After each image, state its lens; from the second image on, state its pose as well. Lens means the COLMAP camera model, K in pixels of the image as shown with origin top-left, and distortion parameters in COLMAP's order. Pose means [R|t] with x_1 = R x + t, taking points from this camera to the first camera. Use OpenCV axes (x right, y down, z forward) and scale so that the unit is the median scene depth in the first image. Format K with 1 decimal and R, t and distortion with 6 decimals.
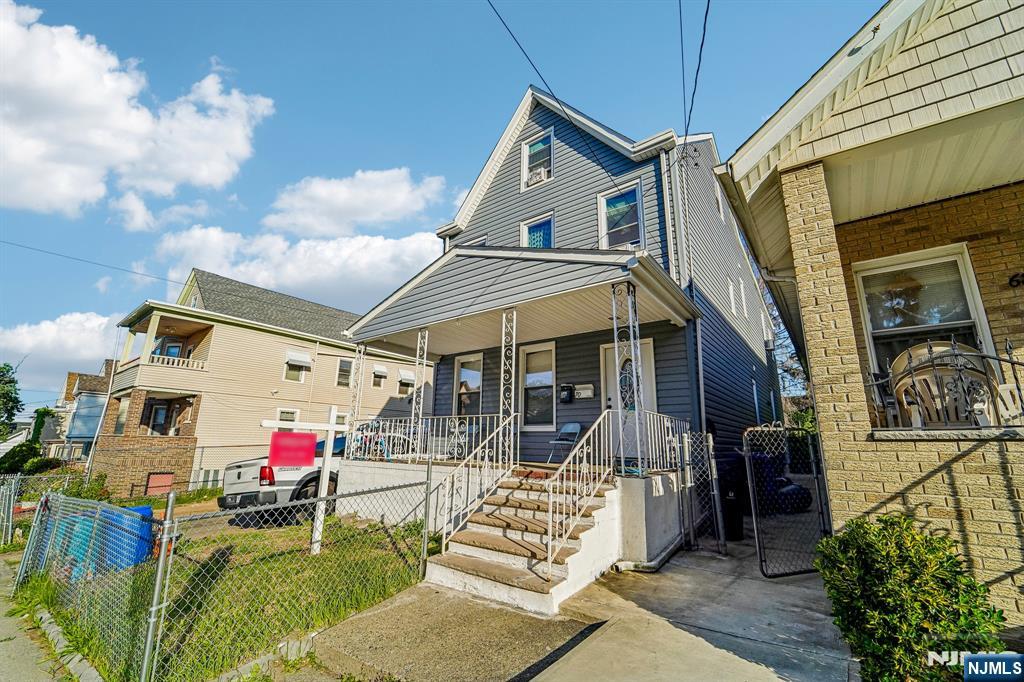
lens RADIAL K [[431.2, 0, 509.2], [0, 431.2, 341.3], [0, 0, 1]] dist [-0.022686, -0.000066]
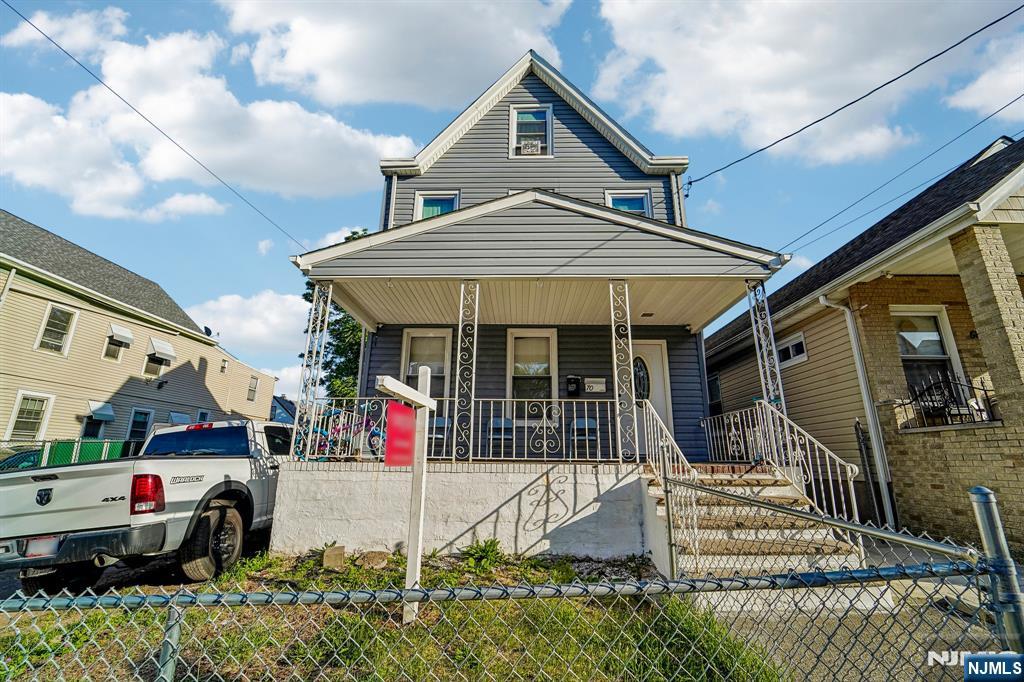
lens RADIAL K [[431.2, 0, 514.0], [0, 431.2, 339.7], [0, 0, 1]] dist [-0.022686, -0.000066]
pose [[0.800481, 0.153290, 0.579425, -0.518716], [-0.137389, 0.987929, -0.071559, 0.106642], [-0.583400, -0.022325, 0.811878, 0.330152]]
